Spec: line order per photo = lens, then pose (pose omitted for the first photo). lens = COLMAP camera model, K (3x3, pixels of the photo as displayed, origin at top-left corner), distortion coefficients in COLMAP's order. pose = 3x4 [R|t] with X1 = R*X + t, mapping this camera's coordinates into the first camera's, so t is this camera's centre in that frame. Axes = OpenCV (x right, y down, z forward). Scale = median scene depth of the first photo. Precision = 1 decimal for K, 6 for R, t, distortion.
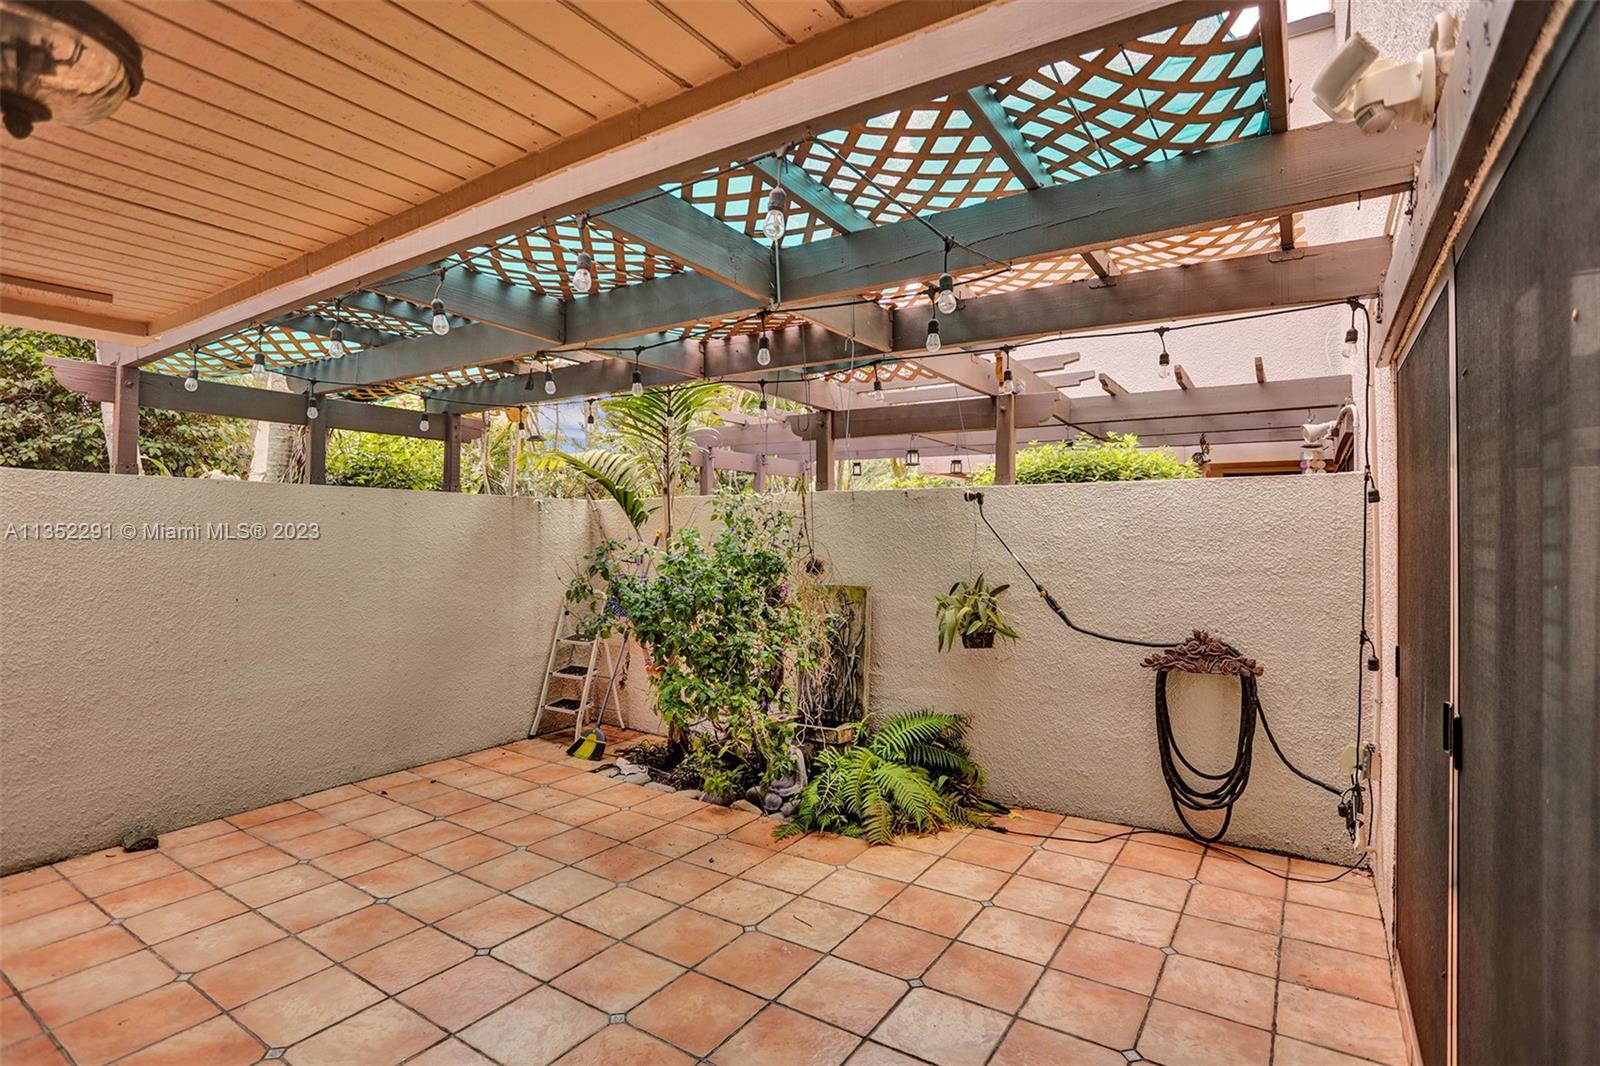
lens RADIAL K [[762.9, 0, 787.8], [0, 762.9, 529.6], [0, 0, 1]] dist [-0.069926, 0.024495]
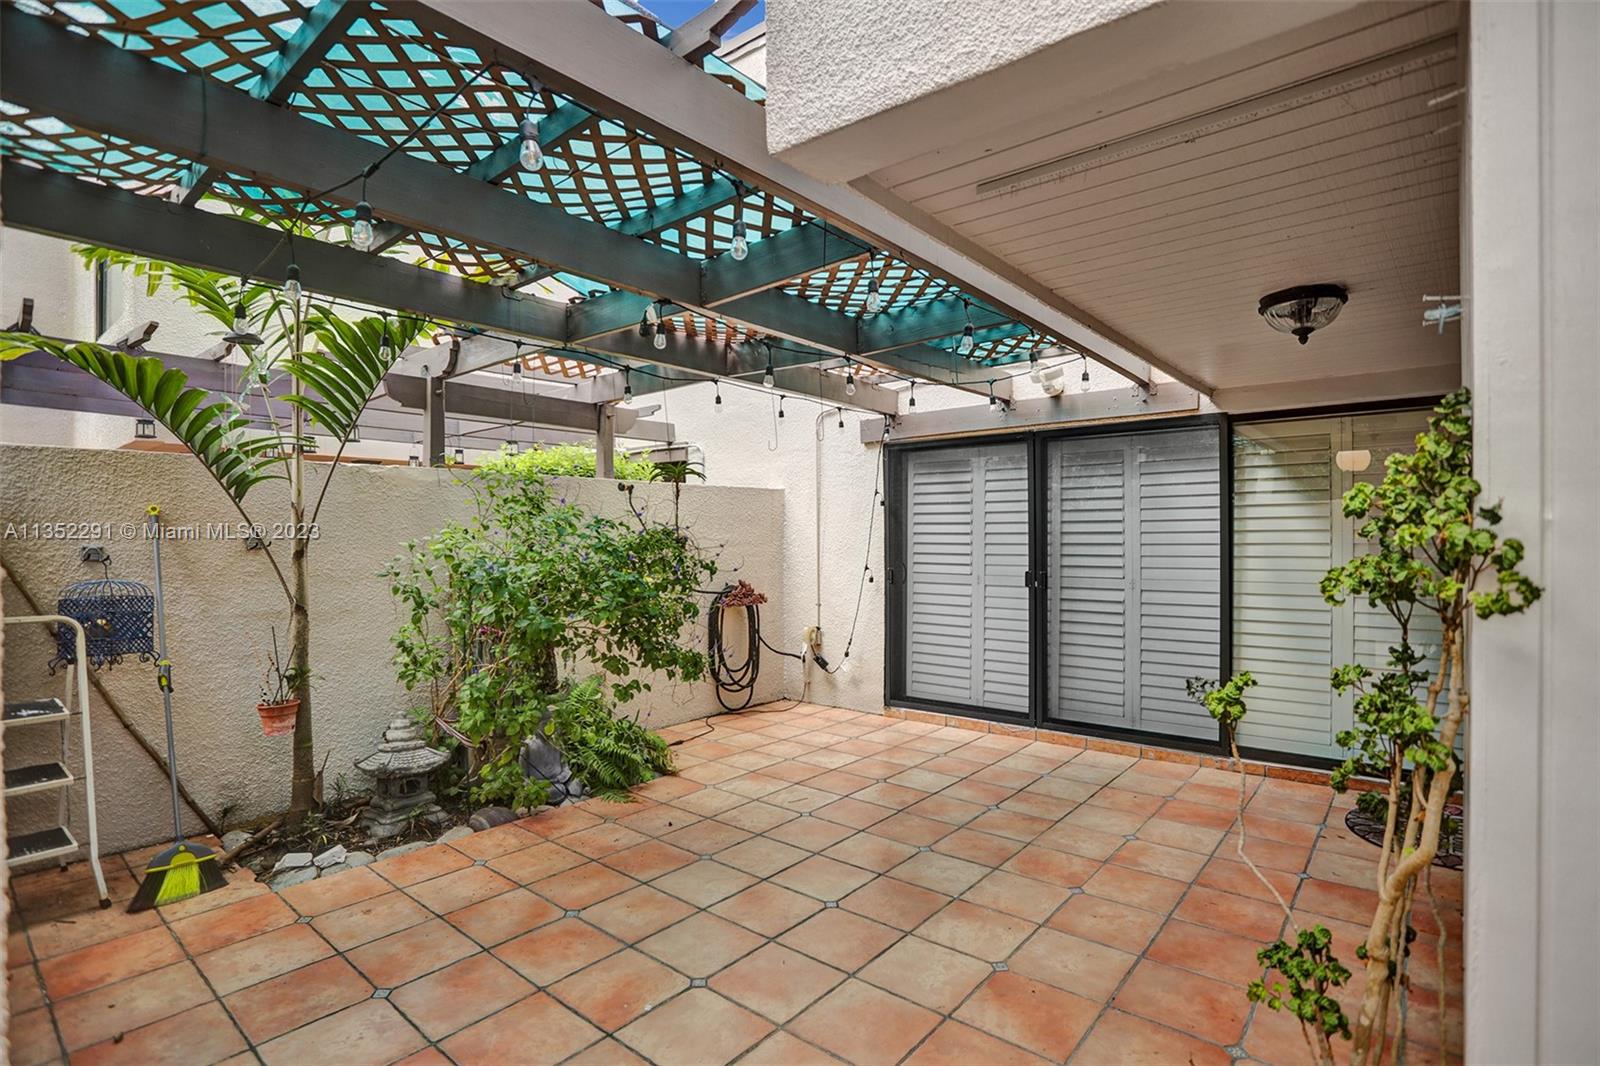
lens RADIAL K [[797.2, 0, 800.0], [0, 797.2, 533.0], [0, 0, 1]] dist [-0.013379, 0.000209]
pose [[0.114040, -0.002467, 0.993473, -1.206006], [-0.016004, 0.999863, 0.004320, 0.032472], [-0.993347, -0.016393, 0.113985, 0.728422]]
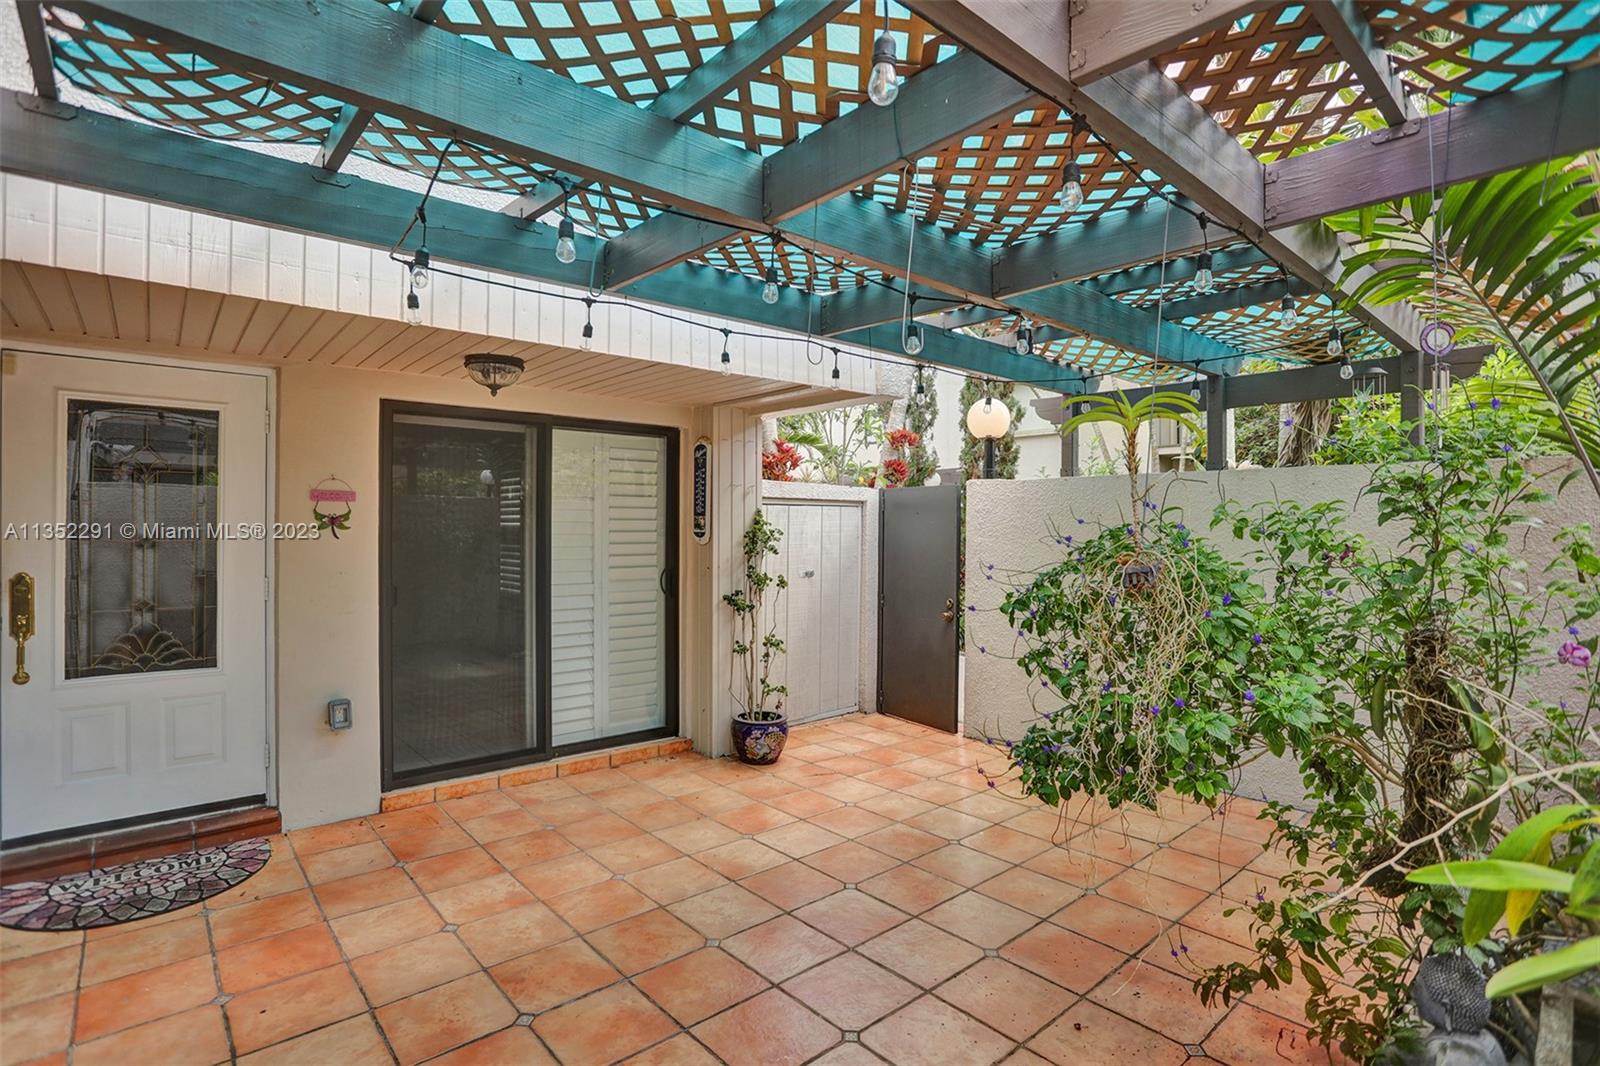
lens RADIAL K [[785.0, 0, 795.6], [0, 785.0, 522.6], [0, 0, 1]] dist [-0.063446, 0.027839]
pose [[-0.265871, -0.013324, -0.963916, 0.596432], [0.015923, 0.999707, -0.018211, 0.028488], [0.963877, -0.020191, -0.265581, 0.980833]]
